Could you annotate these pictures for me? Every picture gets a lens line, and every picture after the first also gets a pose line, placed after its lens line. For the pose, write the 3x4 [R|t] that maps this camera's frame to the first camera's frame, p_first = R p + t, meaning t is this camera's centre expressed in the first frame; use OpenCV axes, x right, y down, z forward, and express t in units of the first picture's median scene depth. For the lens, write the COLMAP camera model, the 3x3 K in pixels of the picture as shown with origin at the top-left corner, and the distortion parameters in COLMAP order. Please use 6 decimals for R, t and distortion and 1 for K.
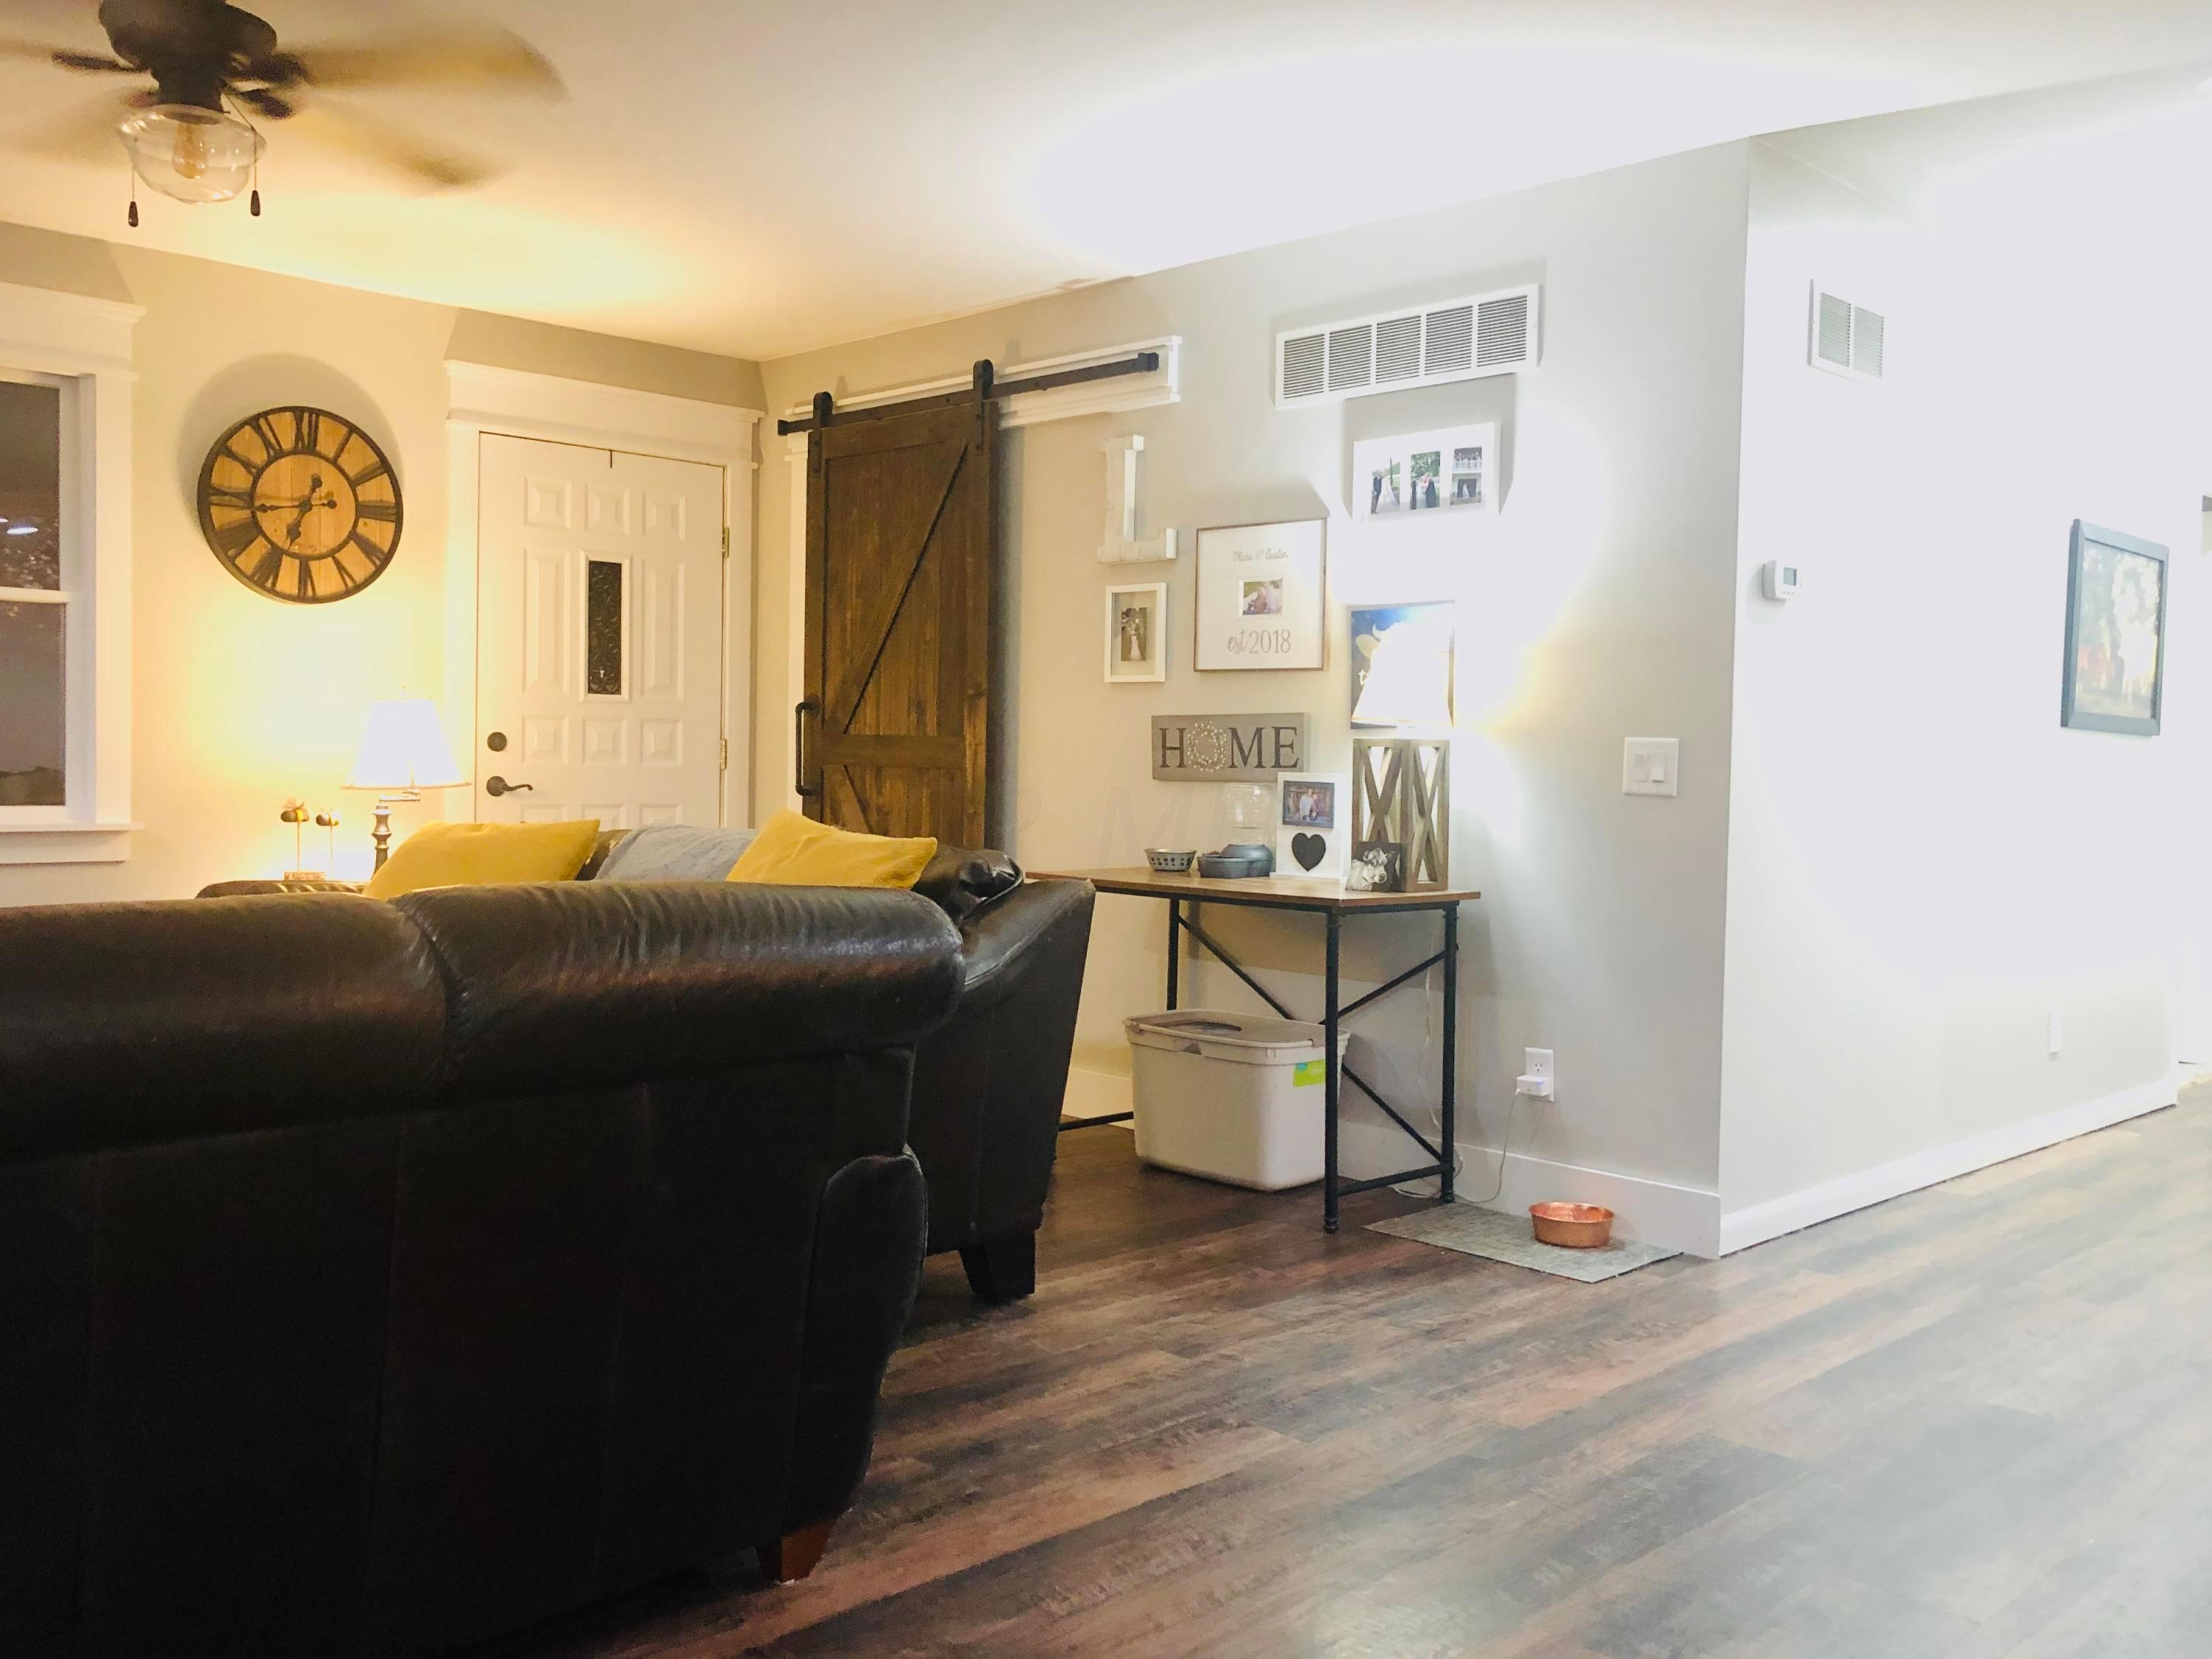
lens RADIAL K [[2031.5, 0, 1049.8], [0, 2031.5, 823.2], [0, 0, 1]] dist [0.074387, -0.028078]
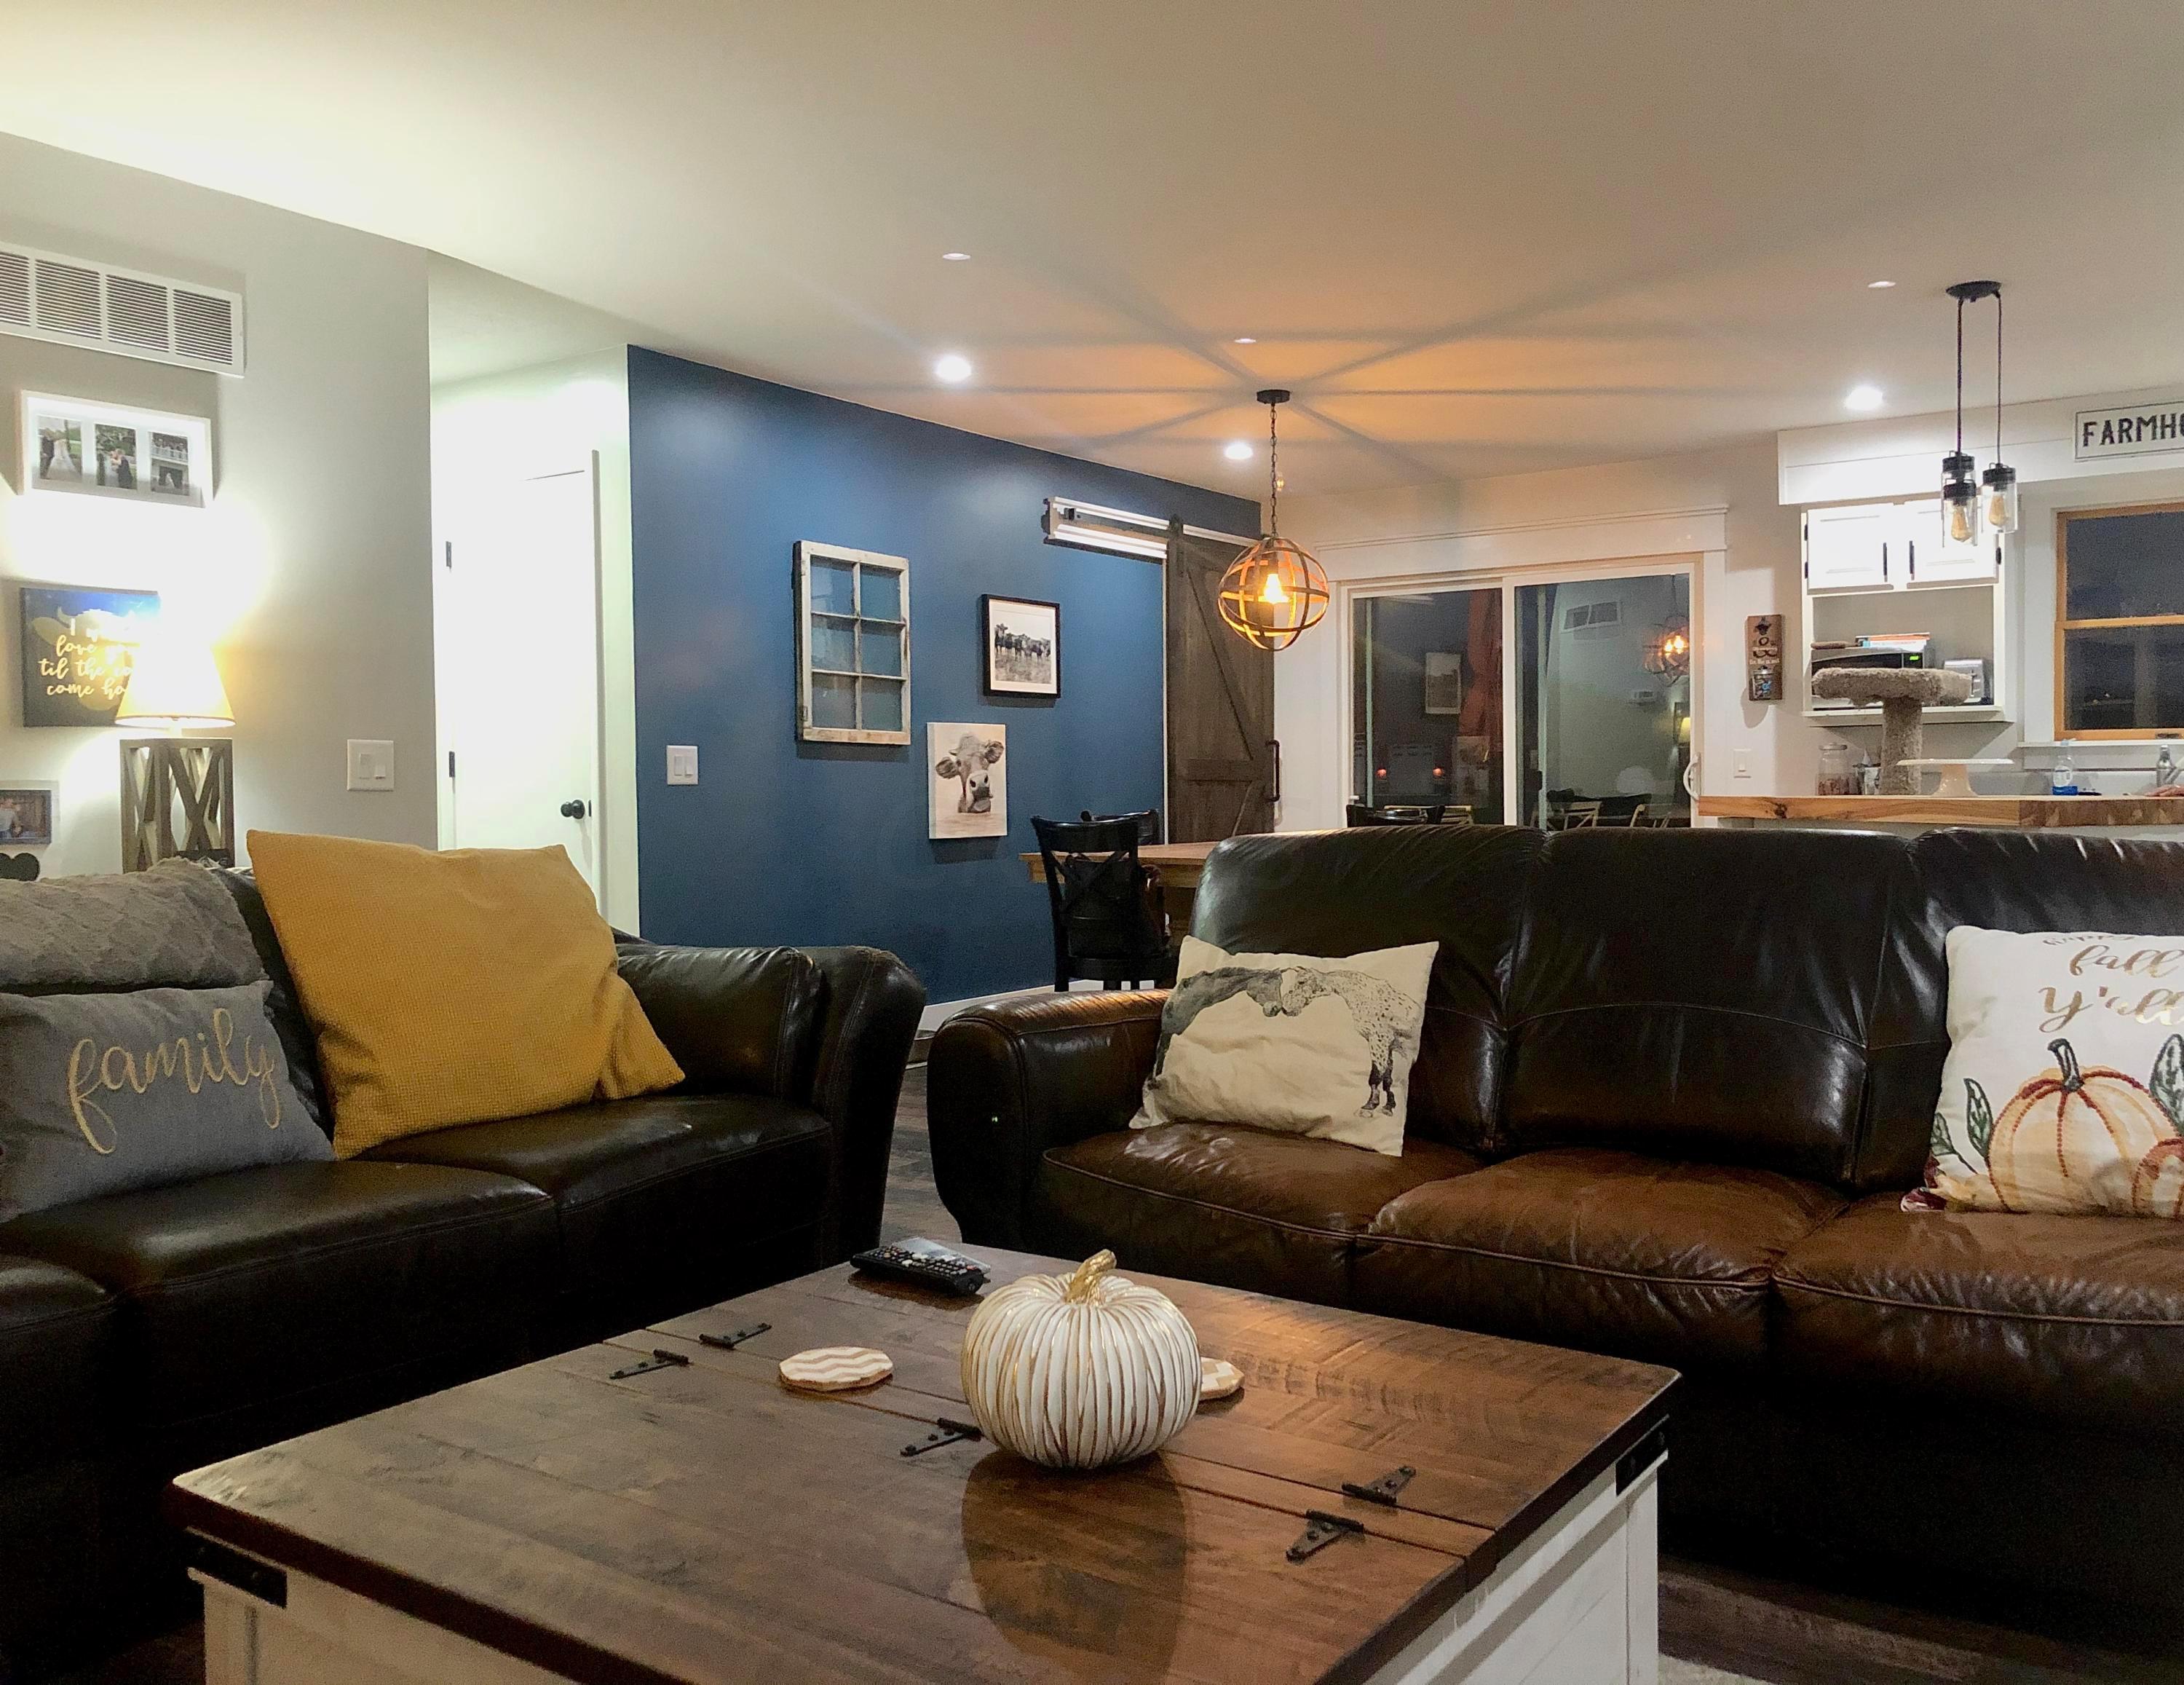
lens RADIAL K [[1811.0, 0, 1097.2], [0, 1811.0, 831.3], [0, 0, 1]] dist [0.020289, 0.009034]
pose [[-0.203052, -0.044276, 0.978166, -0.635118], [0.039508, 0.997793, 0.053366, -0.023674], [-0.978371, 0.049482, -0.200855, 0.659029]]
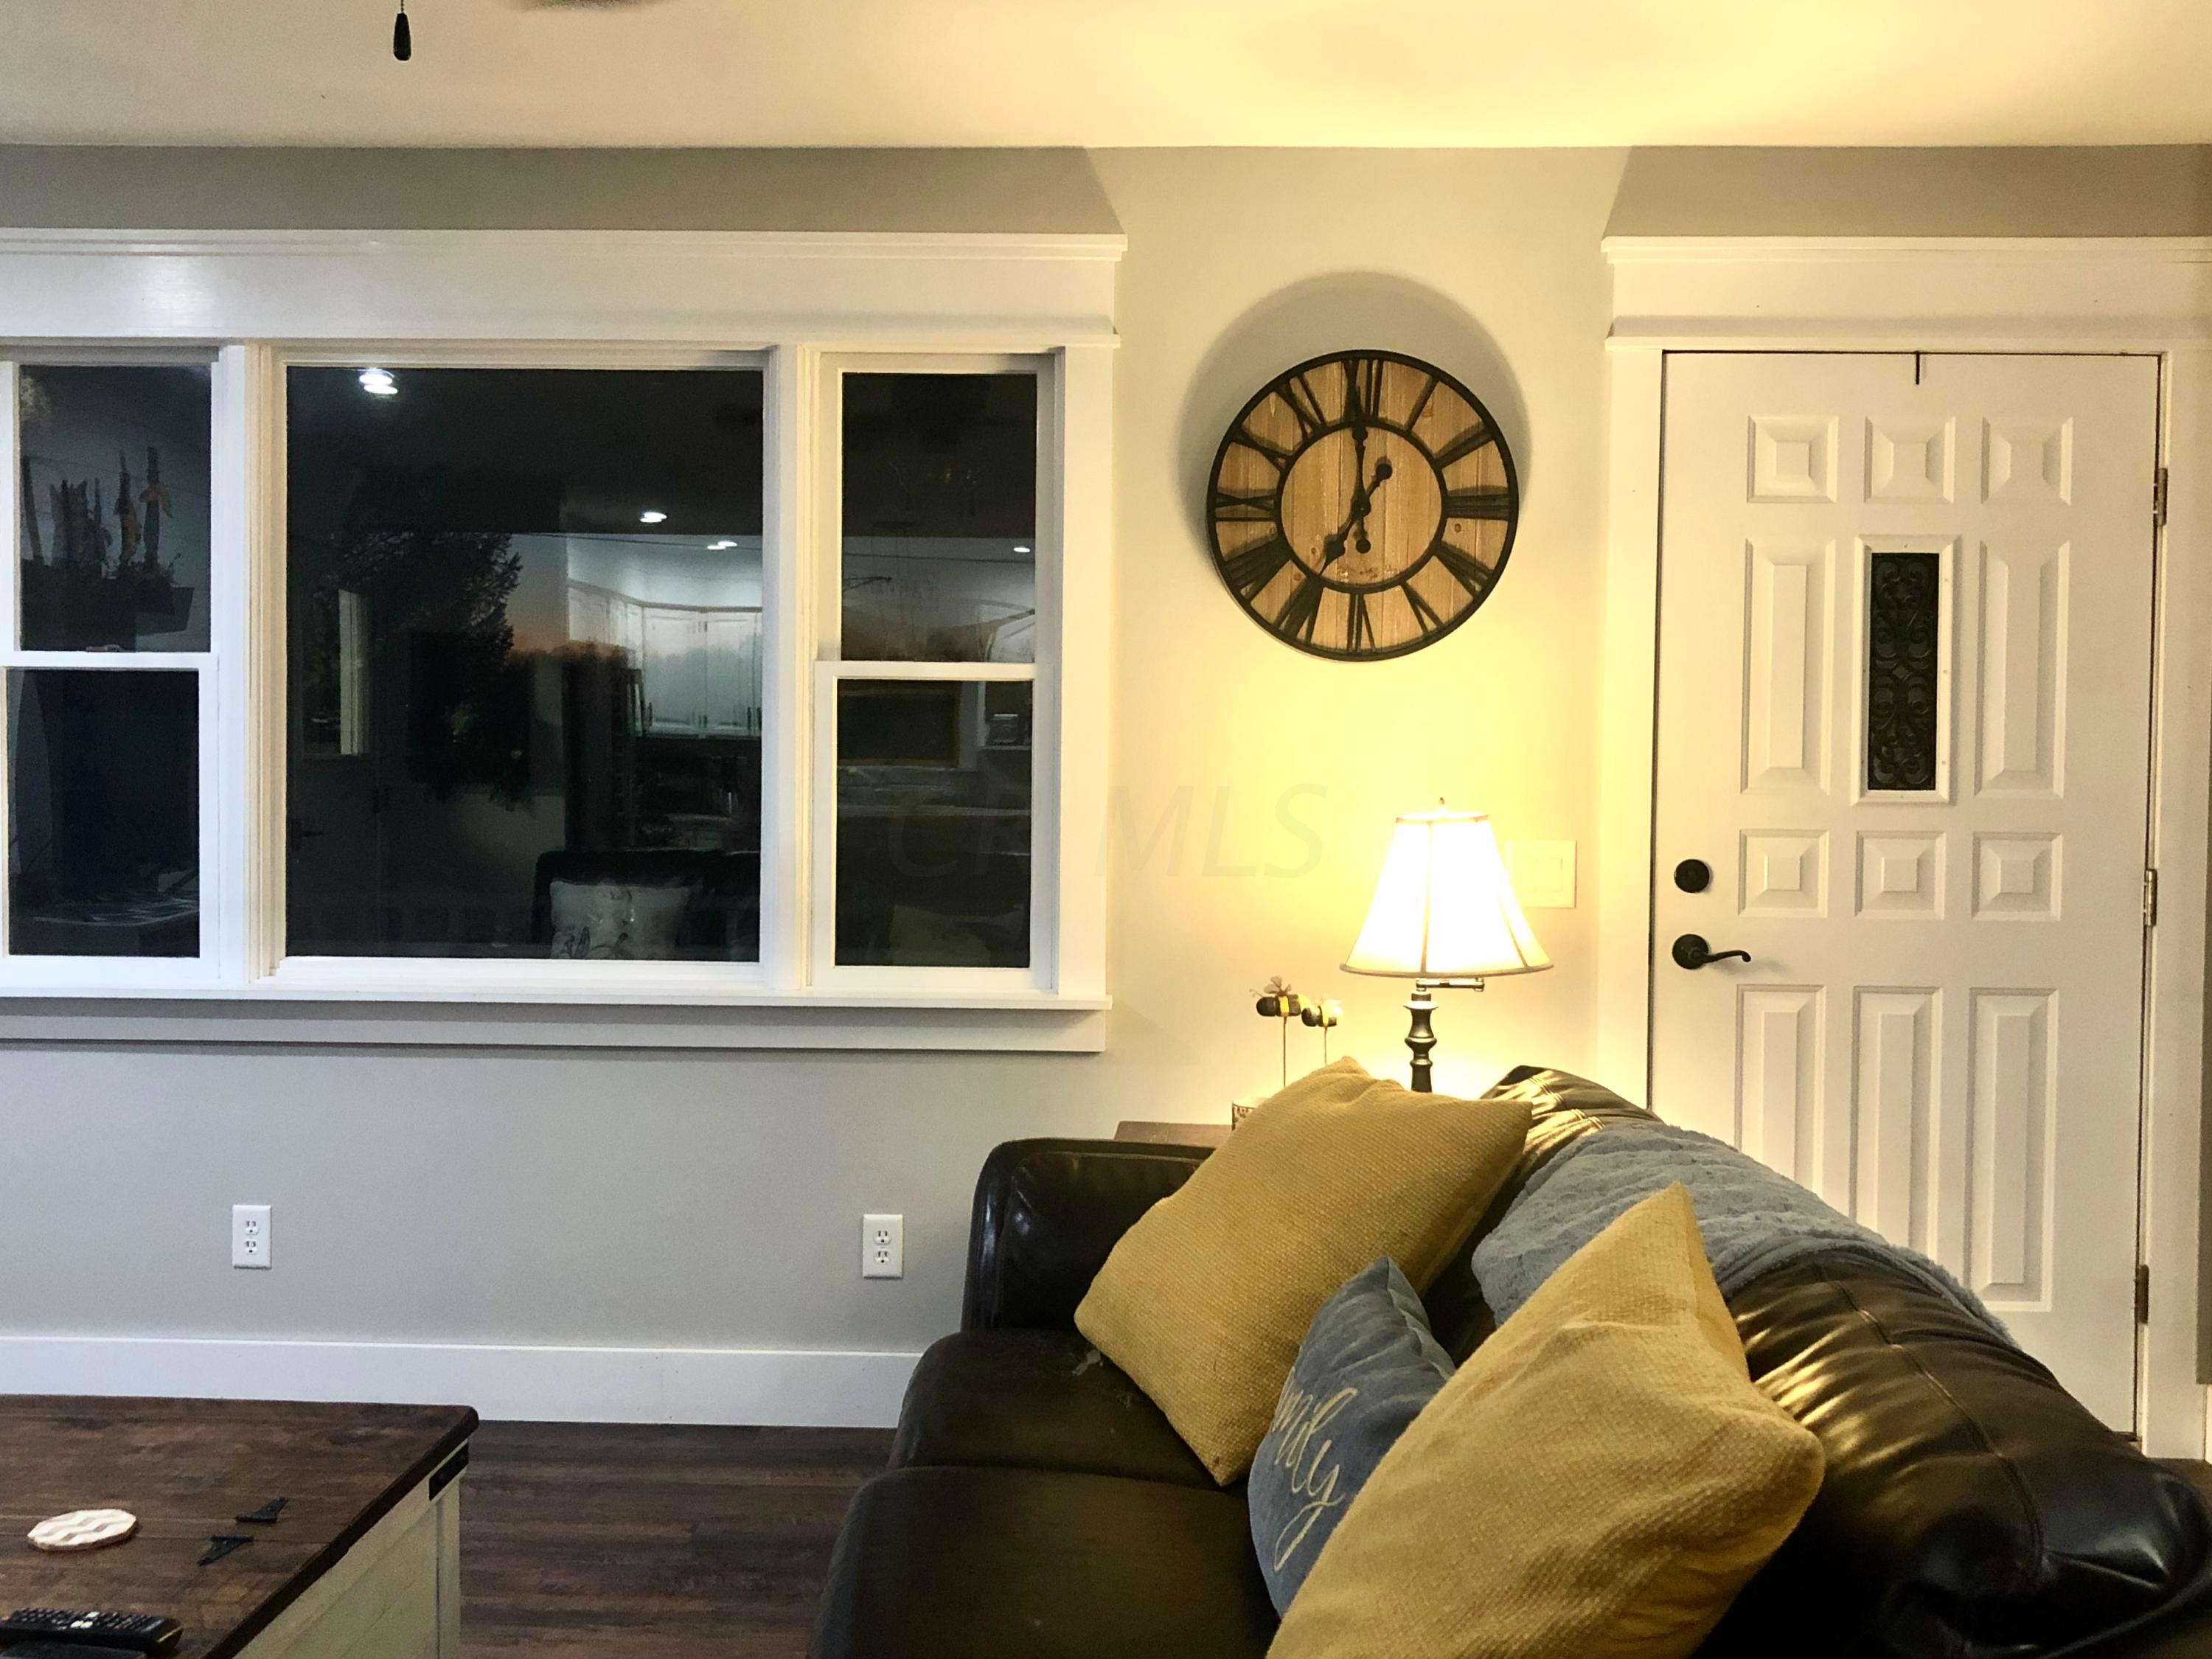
lens RADIAL K [[2240.2, 0, 1103.3], [0, 2240.2, 800.7], [0, 0, 1]] dist [0.016474, 0.000000]
pose [[0.698312, 0.009519, -0.715730, 0.081251], [-0.019944, 0.999782, -0.006162, -0.061244], [0.715516, 0.018577, 0.698350, 0.486846]]
